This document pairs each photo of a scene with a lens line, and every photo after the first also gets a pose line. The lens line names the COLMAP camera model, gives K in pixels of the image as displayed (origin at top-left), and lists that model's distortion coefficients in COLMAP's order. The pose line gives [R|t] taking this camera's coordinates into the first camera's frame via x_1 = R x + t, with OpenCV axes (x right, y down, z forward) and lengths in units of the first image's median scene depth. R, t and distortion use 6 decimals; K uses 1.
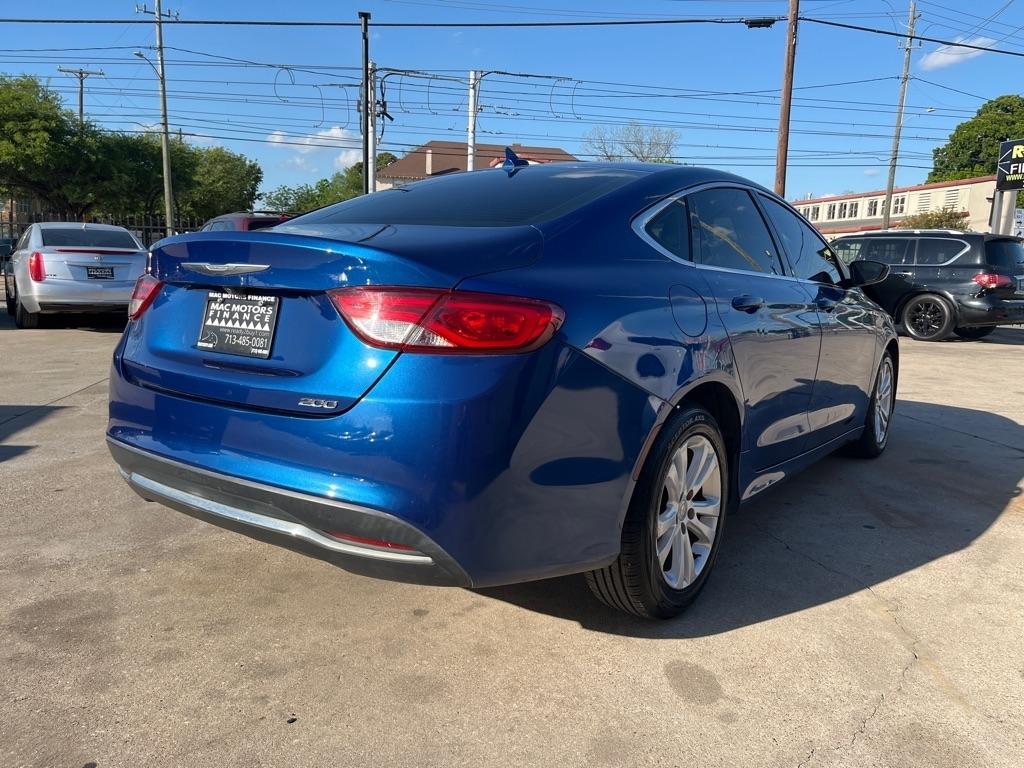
lens RADIAL K [[772.0, 0, 521.0], [0, 772.0, 383.8], [0, 0, 1]] dist [0.082130, -0.122305]
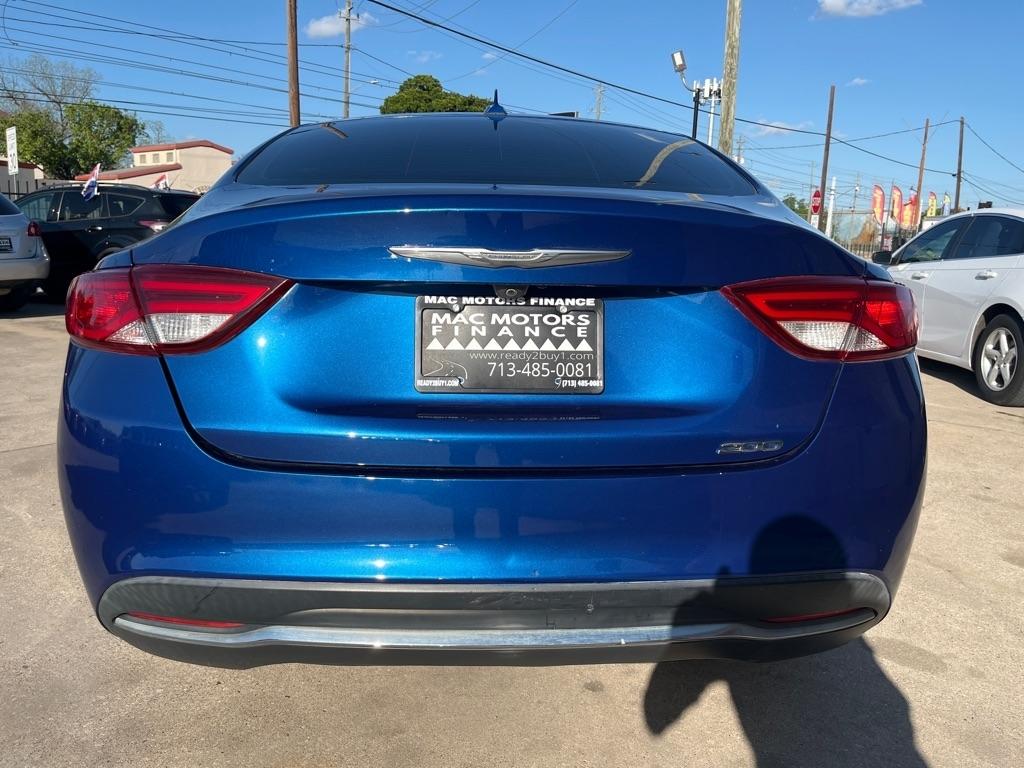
lens RADIAL K [[774.0, 0, 515.8], [0, 774.0, 384.0], [0, 0, 1]] dist [0.082122, -0.125421]
pose [[0.781069, -0.122145, 0.612381, -0.684428], [0.091697, 0.992487, 0.081004, -0.087197], [-0.617675, -0.007116, 0.786401, 0.460661]]
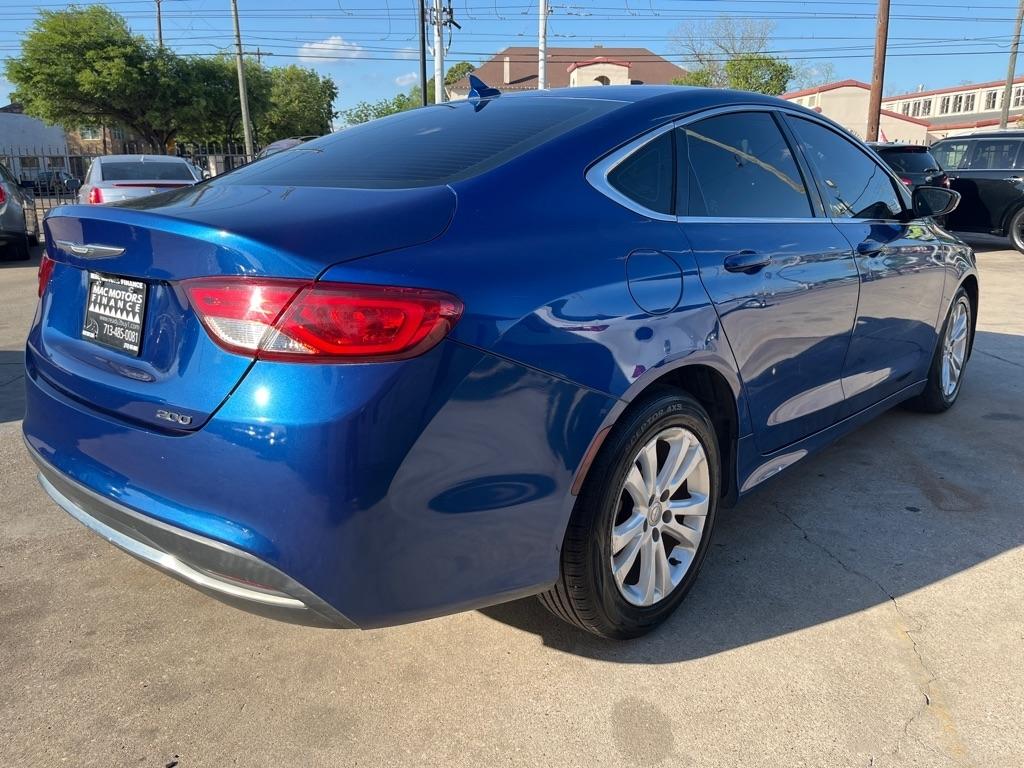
lens RADIAL K [[774.9, 0, 513.6], [0, 774.9, 379.9], [0, 0, 1]] dist [0.082565, -0.126222]
pose [[0.993022, -0.002320, -0.117910, 0.165770], [0.014434, 0.994681, 0.101987, -0.077170], [0.117046, -0.102977, 0.987773, 0.164569]]
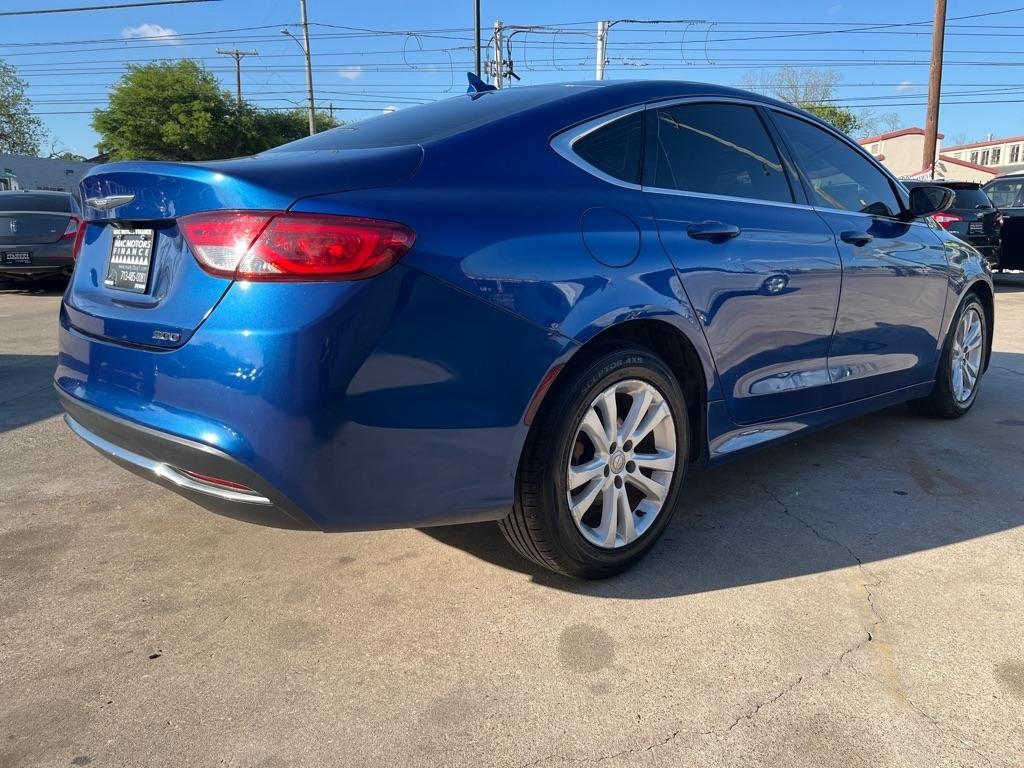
lens RADIAL K [[774.0, 0, 515.8], [0, 774.0, 384.0], [0, 0, 1]] dist [0.082122, -0.125421]
pose [[0.981836, 0.007673, -0.189575, 0.279963], [0.001014, 0.998956, 0.045681, 0.032415], [0.189727, -0.045044, 0.980803, 0.101774]]
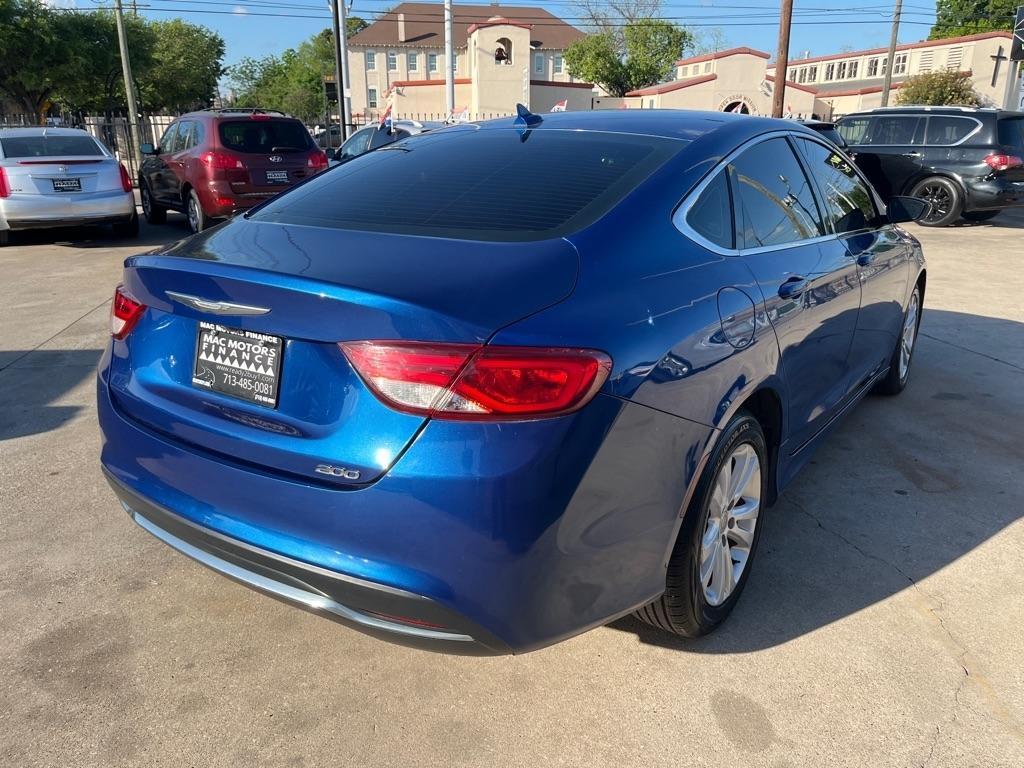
lens RADIAL K [[774.6, 0, 512.6], [0, 774.6, 386.2], [0, 0, 1]] dist [0.079376, -0.122690]
pose [[0.999528, -0.030528, 0.003296, -0.047731], [0.029627, 0.987054, 0.157627, -0.166067], [-0.008066, -0.157455, 0.987493, 0.103109]]
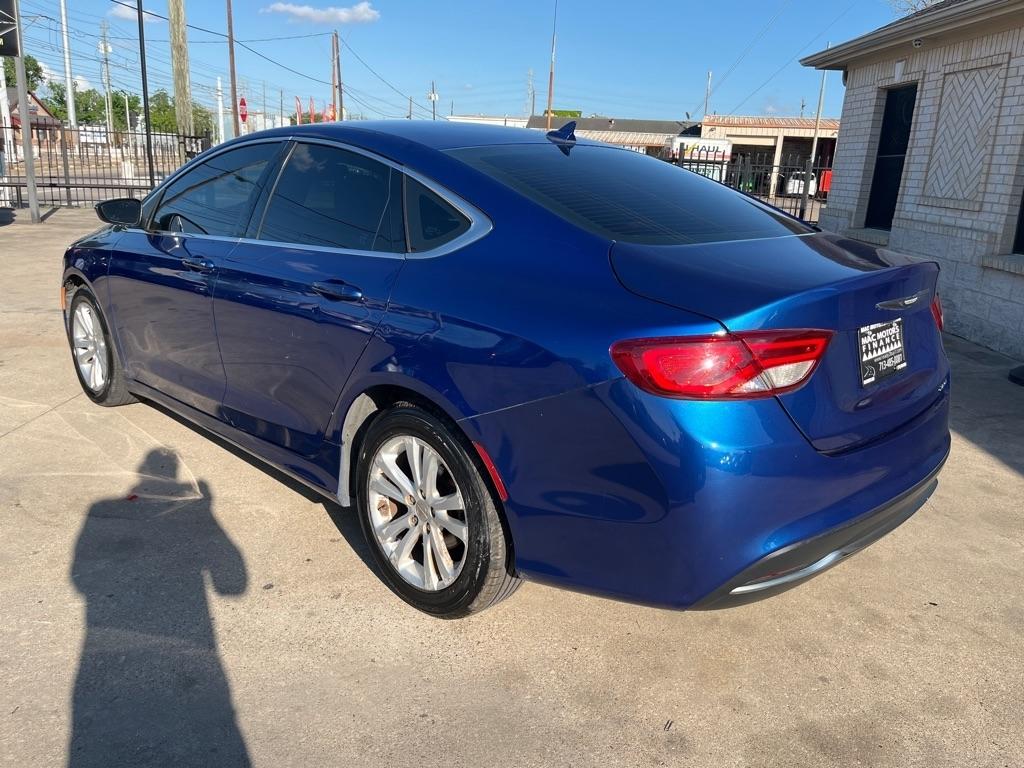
lens RADIAL K [[771.3, 0, 522.5], [0, 771.3, 384.9], [0, 0, 1]] dist [0.081935, -0.120472]
pose [[0.150713, -0.292967, 0.944169, -1.324688], [0.111778, 0.954004, 0.278176, -0.347241], [-0.982238, 0.063613, 0.176528, 1.183859]]
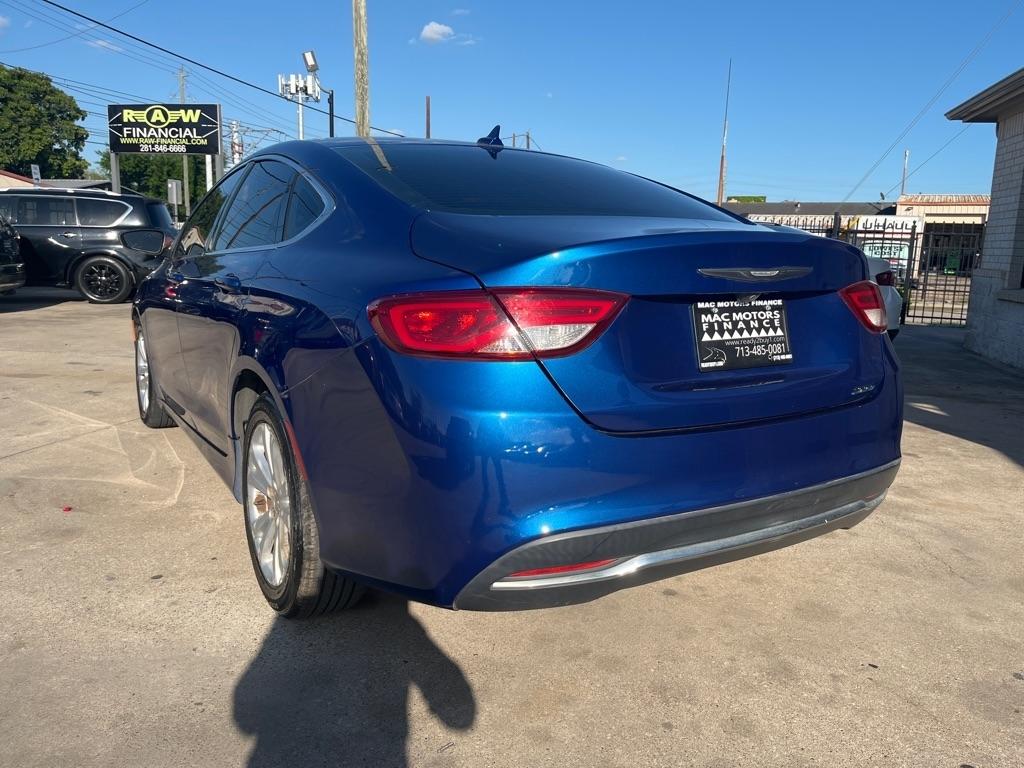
lens RADIAL K [[771.3, 0, 522.5], [0, 771.3, 384.9], [0, 0, 1]] dist [0.081935, -0.120472]
pose [[0.378057, -0.180937, 0.907929, -1.181684], [0.127458, 0.981549, 0.142536, -0.164530], [-0.916967, 0.061836, 0.394143, 0.808091]]
